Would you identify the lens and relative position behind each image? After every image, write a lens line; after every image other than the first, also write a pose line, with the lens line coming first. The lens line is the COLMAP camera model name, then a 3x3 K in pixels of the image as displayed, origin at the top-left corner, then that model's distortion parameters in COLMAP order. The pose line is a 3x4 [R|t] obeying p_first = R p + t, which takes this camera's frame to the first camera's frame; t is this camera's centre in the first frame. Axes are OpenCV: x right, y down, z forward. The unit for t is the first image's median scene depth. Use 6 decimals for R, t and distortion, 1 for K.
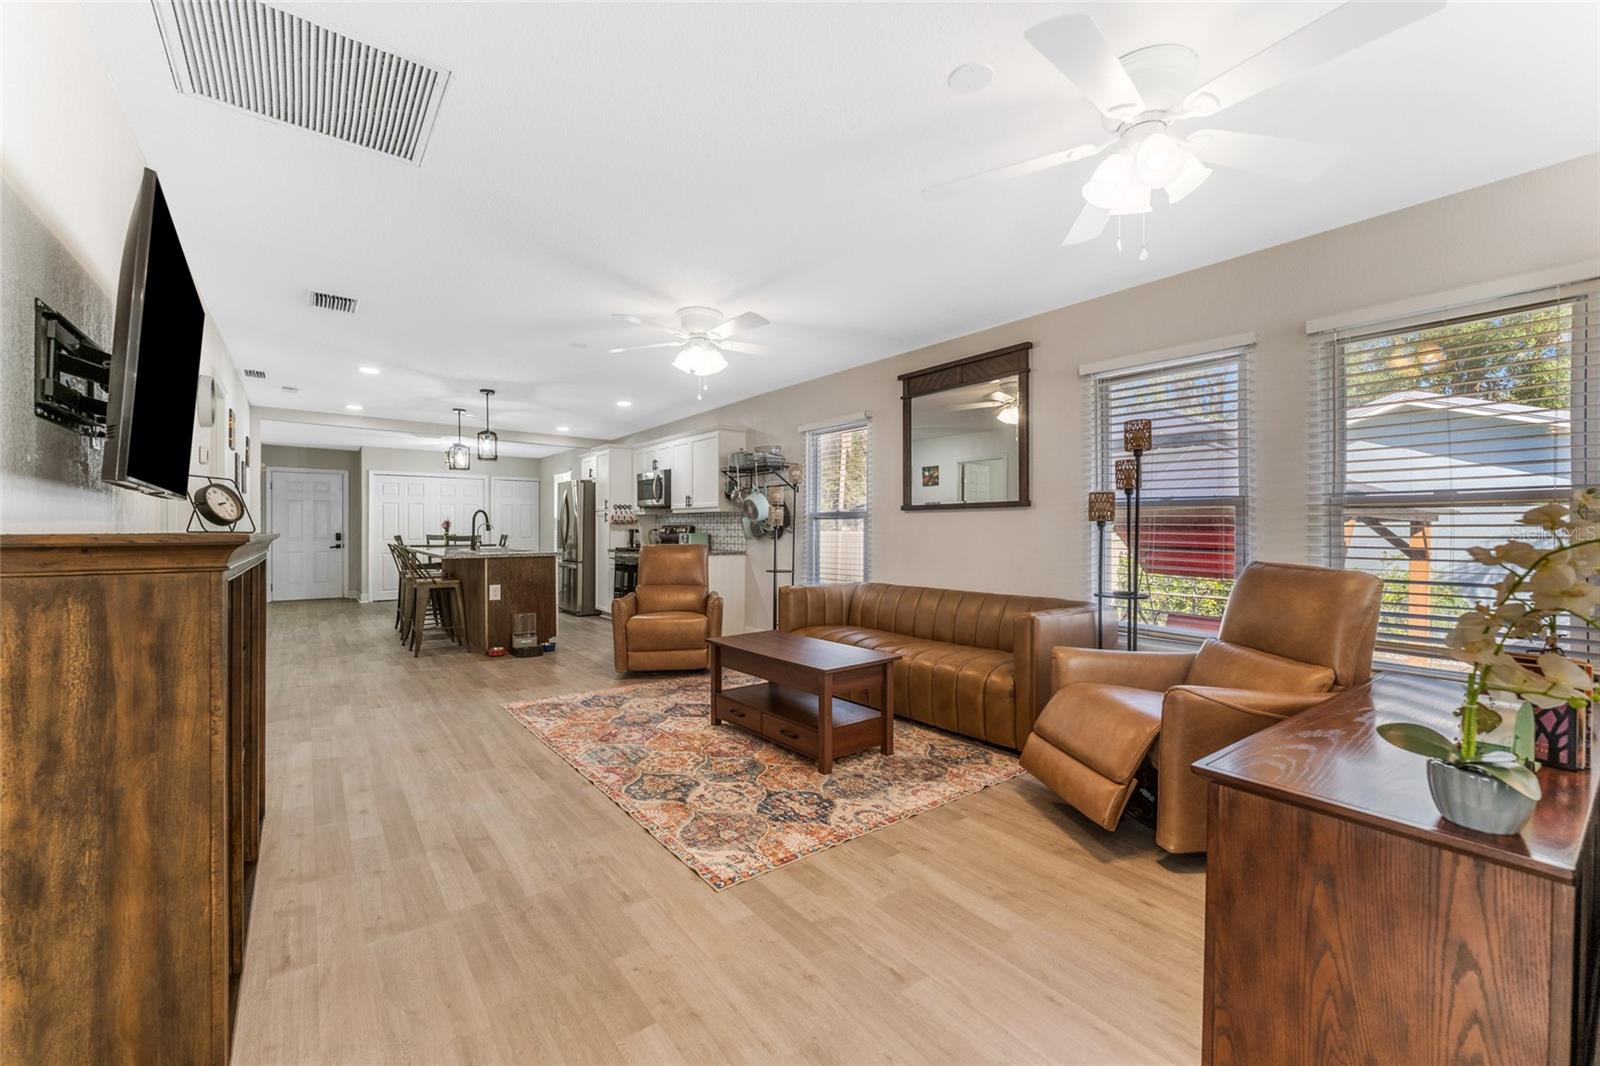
lens RADIAL K [[653.8, 0, 800.1], [0, 653.8, 535.4], [0, 0, 1]] dist [-0.002906, -0.000066]
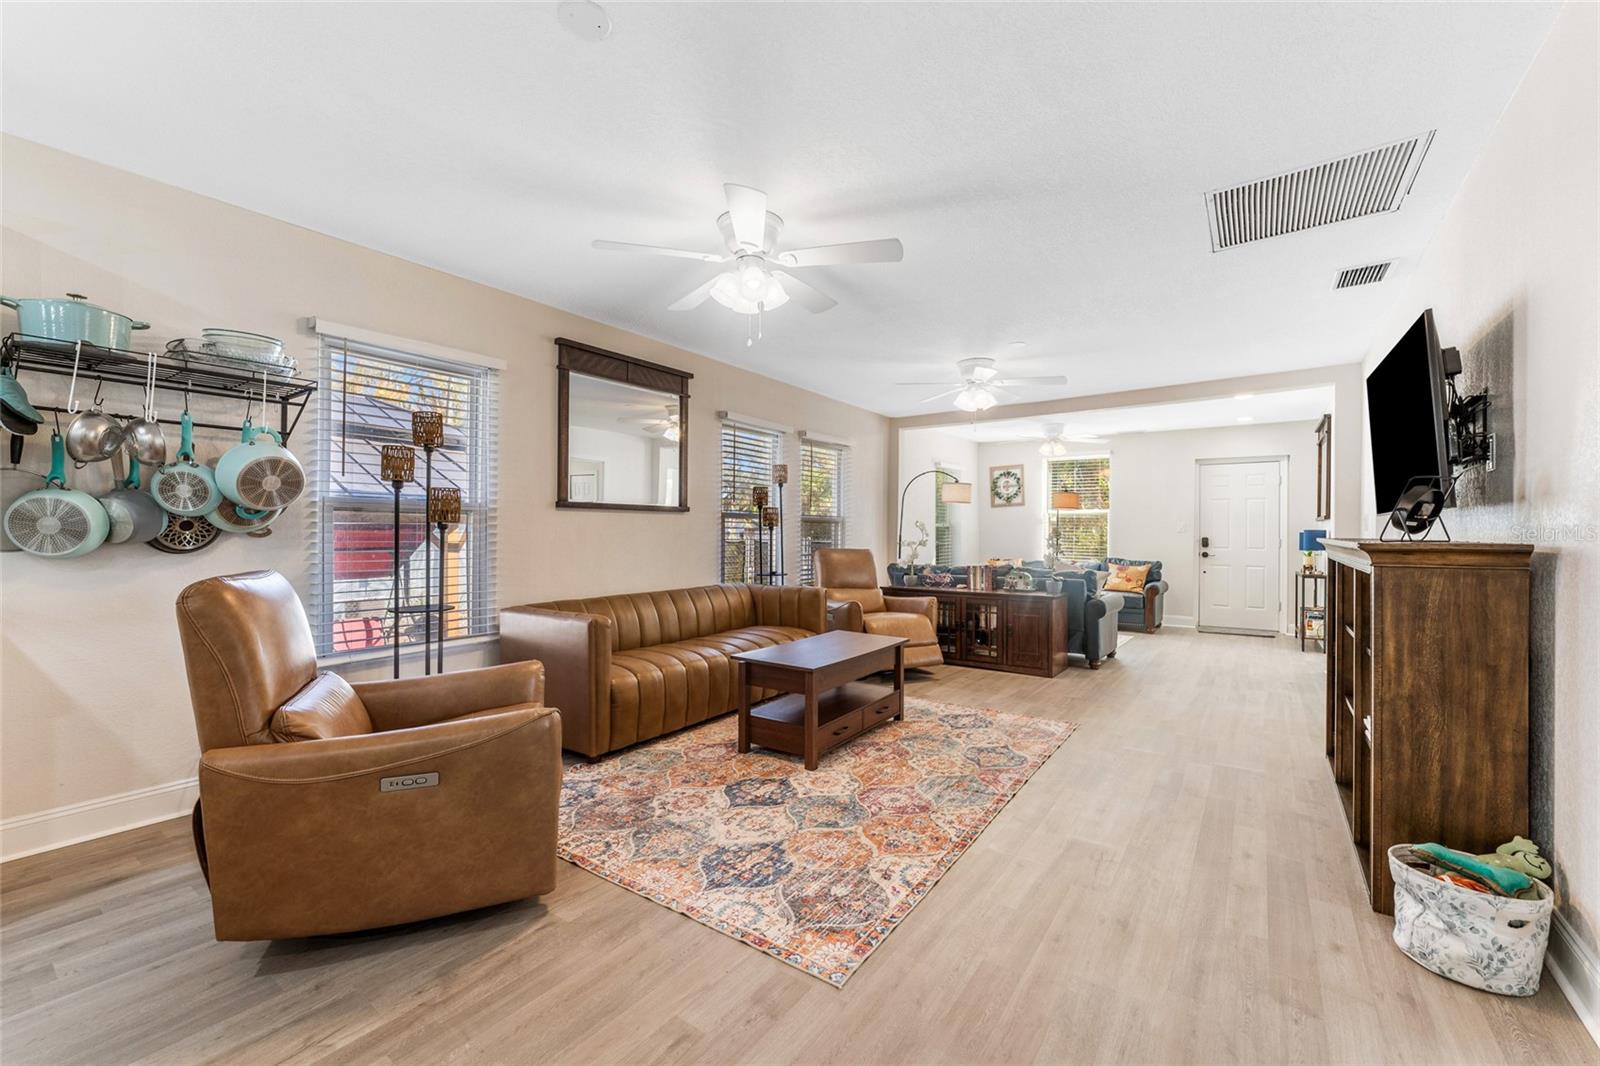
lens RADIAL K [[653.8, 0, 802.7], [0, 653.8, 530.0], [0, 0, 1]] dist [-0.002906, -0.000066]
pose [[-0.304277, 0.000003, 0.952584, -0.875718], [0.002813, 0.999996, 0.000895, -0.011291], [-0.952580, 0.002952, -0.304275, 1.215072]]
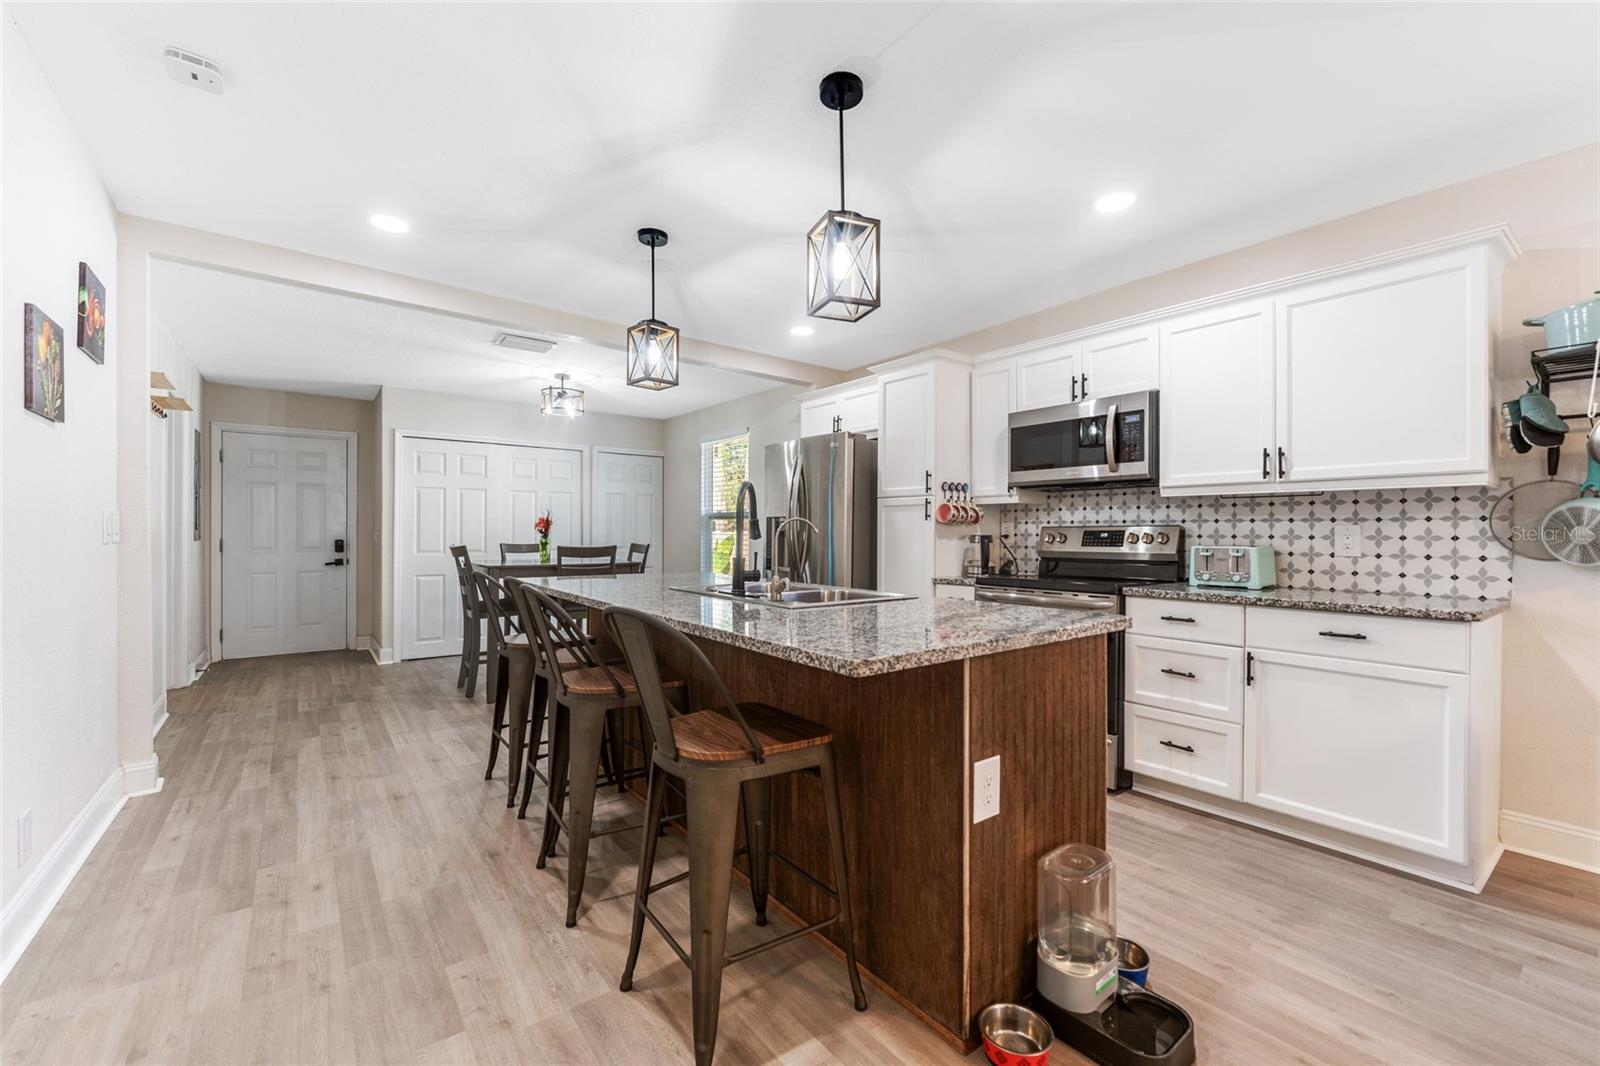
lens RADIAL K [[653.8, 0, 801.5], [0, 653.8, 535.5], [0, 0, 1]] dist [-0.002906, -0.000066]
pose [[0.999981, 0.003198, 0.005255, -0.408894], [-0.003166, 0.999977, -0.006058, -0.006211], [-0.005274, 0.006041, 0.999968, 0.570073]]
